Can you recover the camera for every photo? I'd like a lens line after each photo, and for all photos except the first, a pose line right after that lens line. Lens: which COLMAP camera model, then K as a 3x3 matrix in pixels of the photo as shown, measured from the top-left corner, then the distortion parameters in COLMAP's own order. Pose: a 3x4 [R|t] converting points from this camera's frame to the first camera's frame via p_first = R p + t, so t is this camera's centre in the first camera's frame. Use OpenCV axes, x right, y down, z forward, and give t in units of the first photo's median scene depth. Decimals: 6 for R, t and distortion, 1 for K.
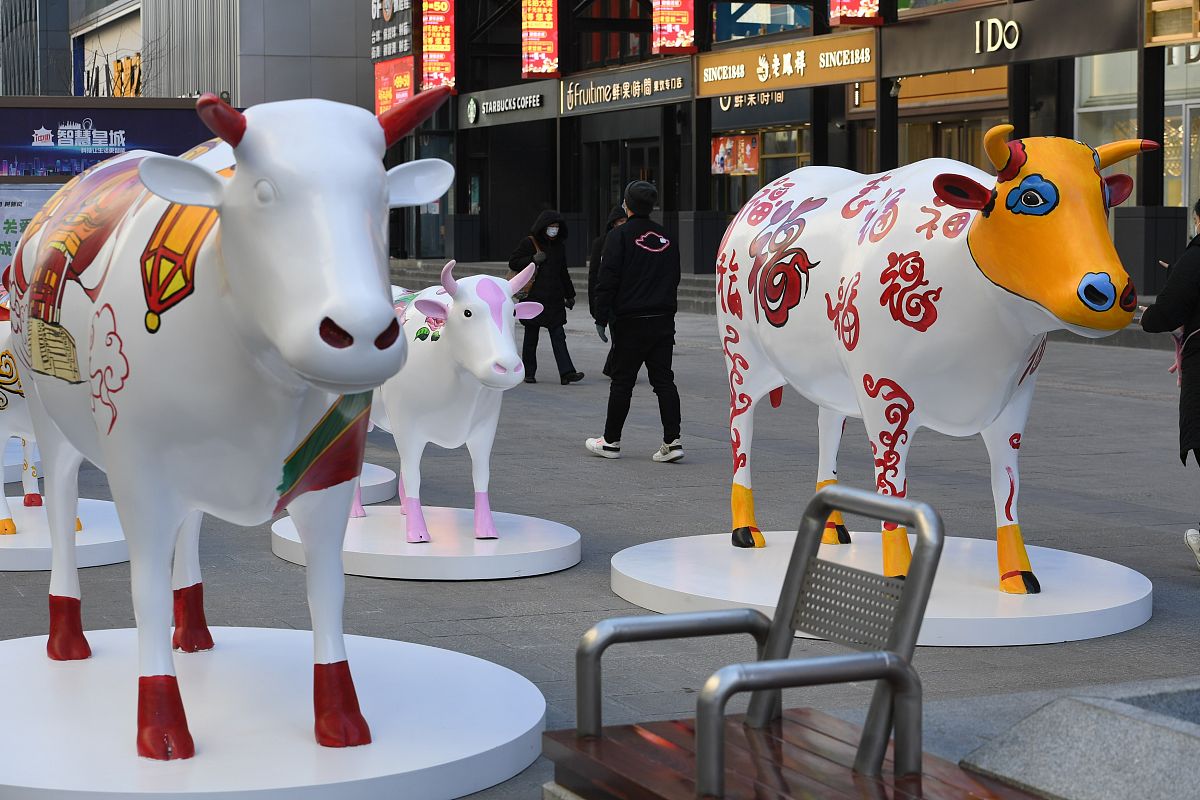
lens RADIAL K [[2435.5, 0, 602.4], [0, 2435.5, 396.2], [0, 0, 1]] dist [-0.089134, 0.000000]
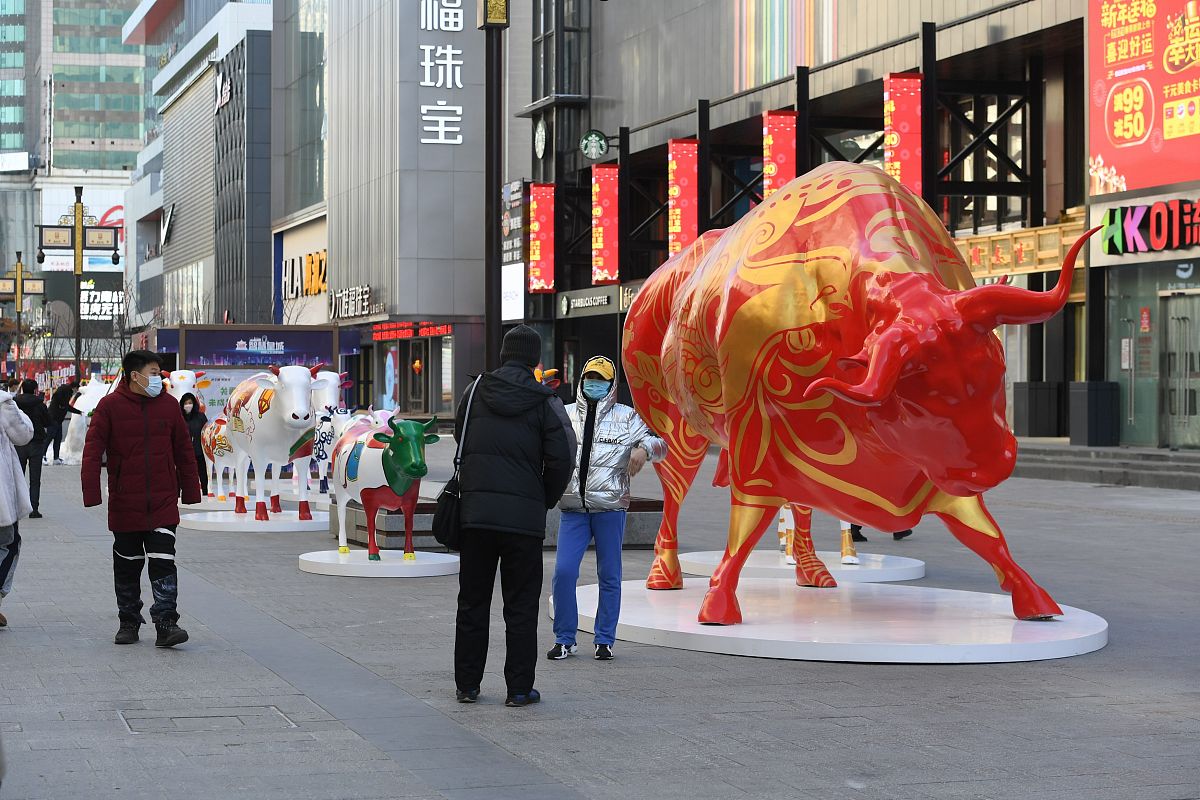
lens RADIAL K [[2435.5, 0, 593.9], [0, 2435.5, 407.3], [0, 0, 1]] dist [-0.089134, 0.000000]
pose [[0.996317, 0.007206, -0.085446, 0.217023], [-0.012571, 0.997971, -0.062421, 0.060623], [0.084823, 0.063265, 0.994385, -0.909723]]
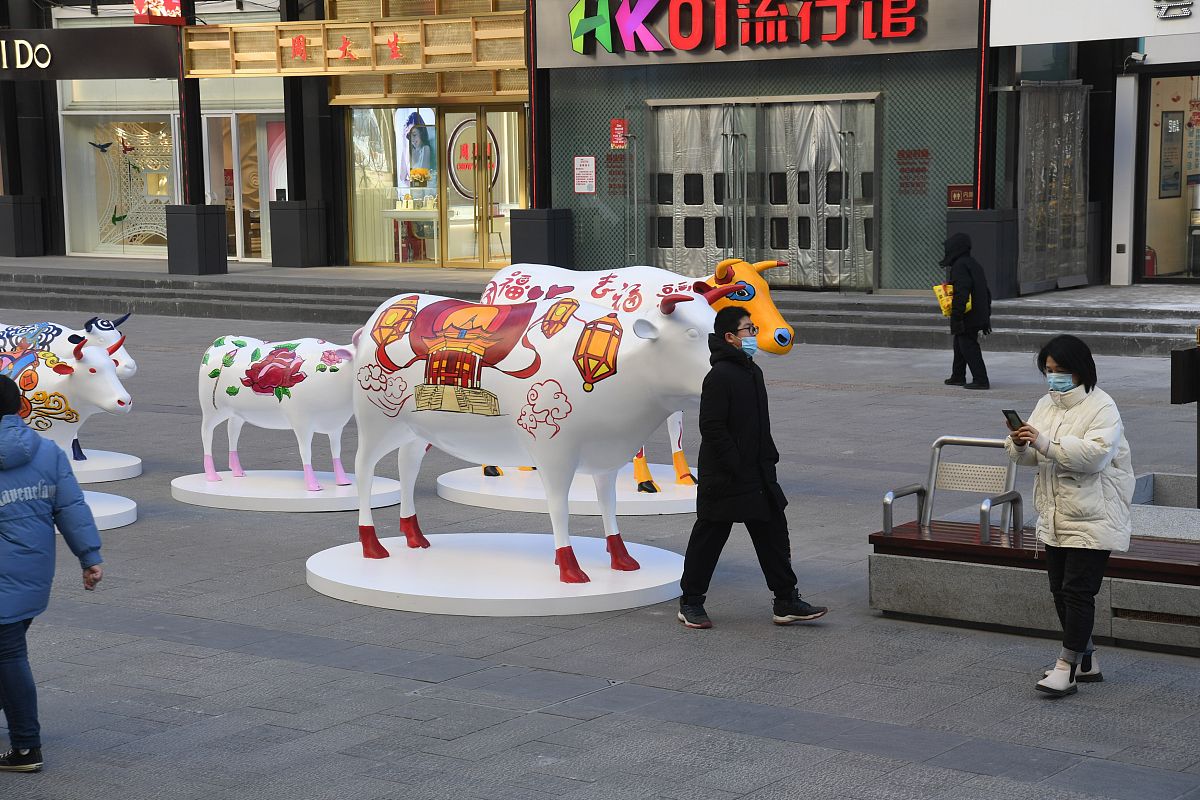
lens RADIAL K [[2259.6, 0, 596.1], [0, 2259.6, 407.8], [0, 0, 1]] dist [0.478740, 0.000000]
pose [[0.849766, -0.068291, 0.522719, -0.359610], [0.049421, 0.997527, 0.049982, -0.032646], [-0.524839, -0.016640, 0.851039, -0.222917]]
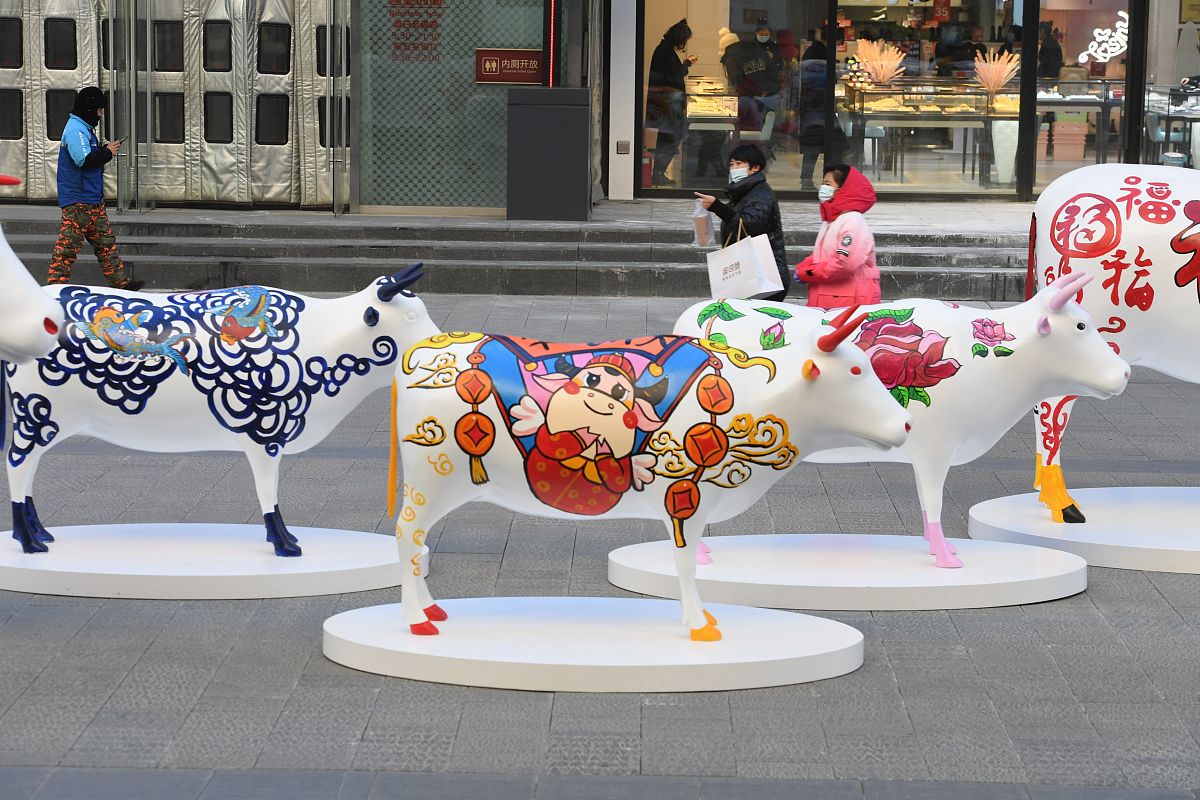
lens RADIAL K [[3220.0, 0, 599.4], [0, 3220.0, 400.9], [0, 0, 1]] dist [0.194879, 0.000000]
pose [[0.387362, -0.103874, 0.916057, -0.630536], [0.051191, 0.994523, 0.091125, -0.062662], [-0.920505, 0.011595, 0.390558, 0.306386]]
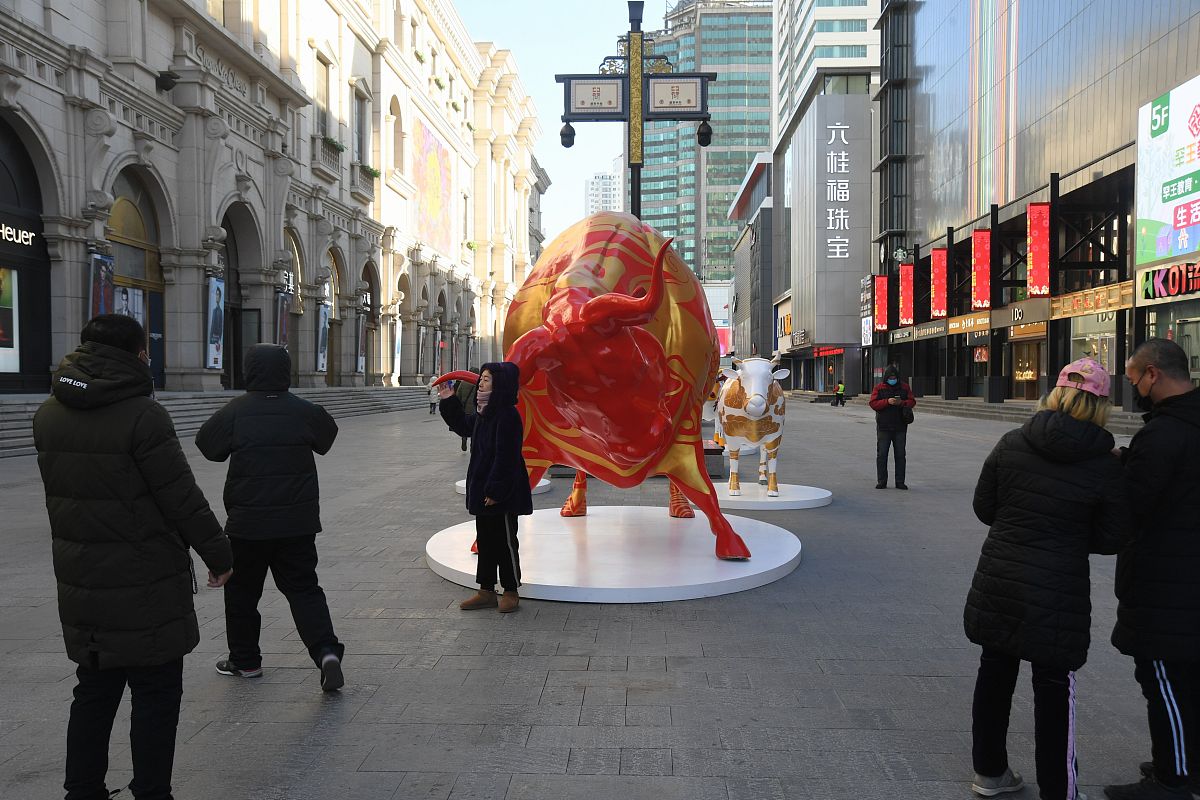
lens RADIAL K [[1115.0, 0, 621.7], [0, 1115.0, 400.7], [0, 0, 1]] dist [0.046587, 0.000000]
pose [[0.923274, 0.010777, -0.383990, 0.397938], [-0.030414, 0.998519, -0.045104, 0.038568], [0.382935, 0.053322, 0.922235, -0.609674]]
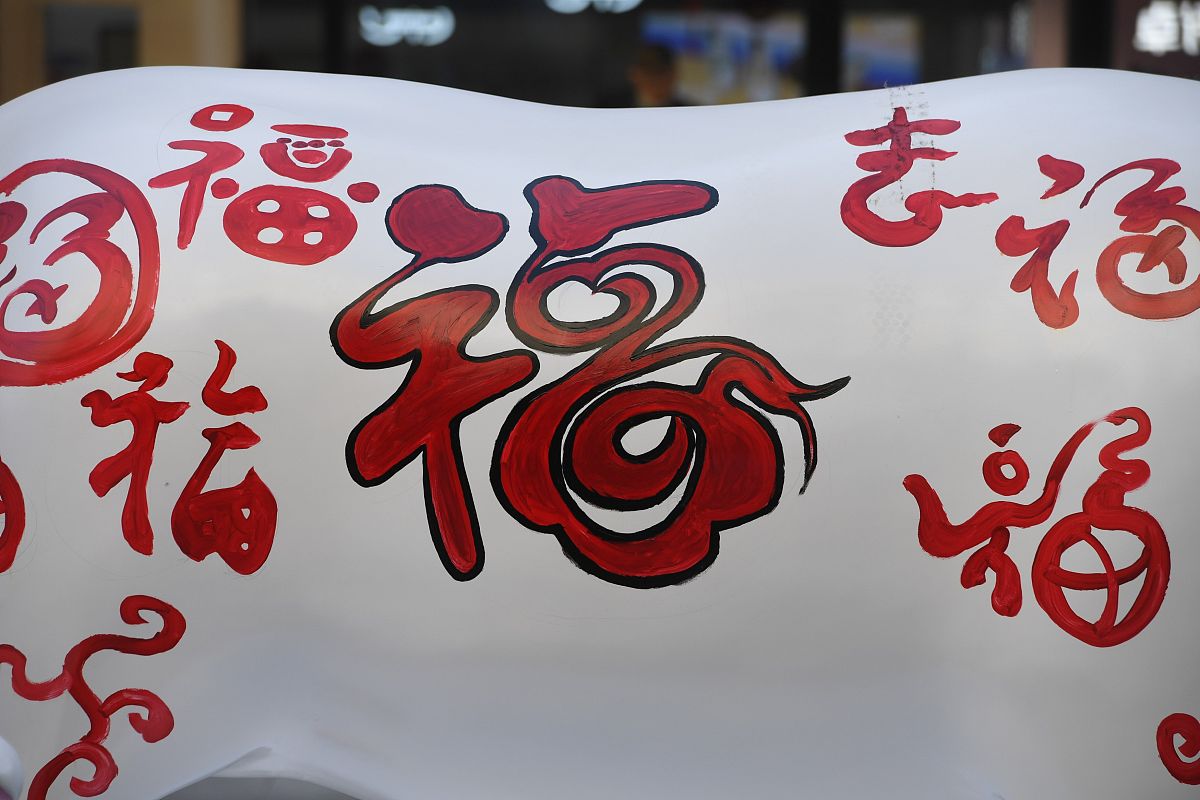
lens RADIAL K [[6882.4, 0, 597.8], [0, 6882.4, 399.7], [0, 0, 1]] dist [2.525707, 0.000000]
pose [[0.367868, -0.020192, 0.929659, -0.338238], [0.055360, 0.998466, -0.000219, -0.023324], [-0.928229, 0.051547, 0.368422, 0.296611]]
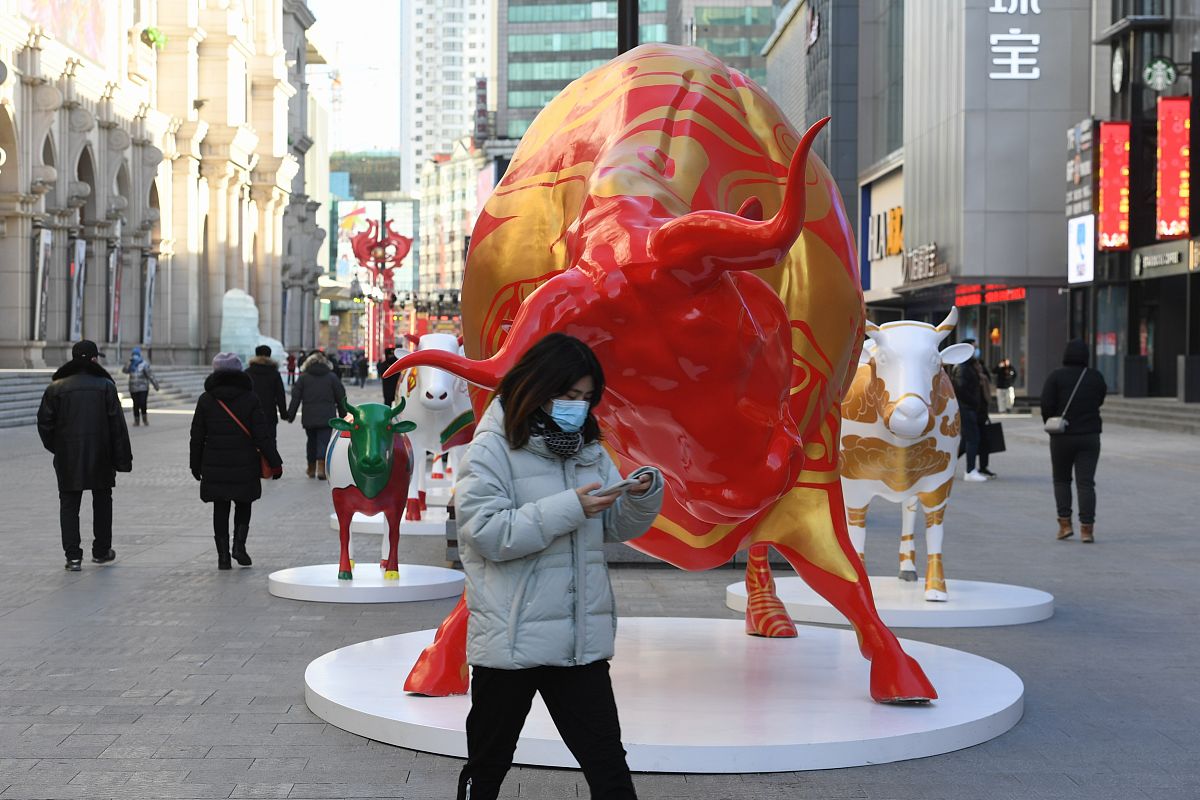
lens RADIAL K [[2674.3, 0, 607.7], [0, 2674.3, 400.3], [0, 0, 1]] dist [0.081496, 0.000000]
pose [[0.939778, 0.014984, -0.341456, 0.402790], [-0.033778, 0.998219, -0.049162, 0.045191], [0.340111, 0.057735, 0.938611, -0.725082]]
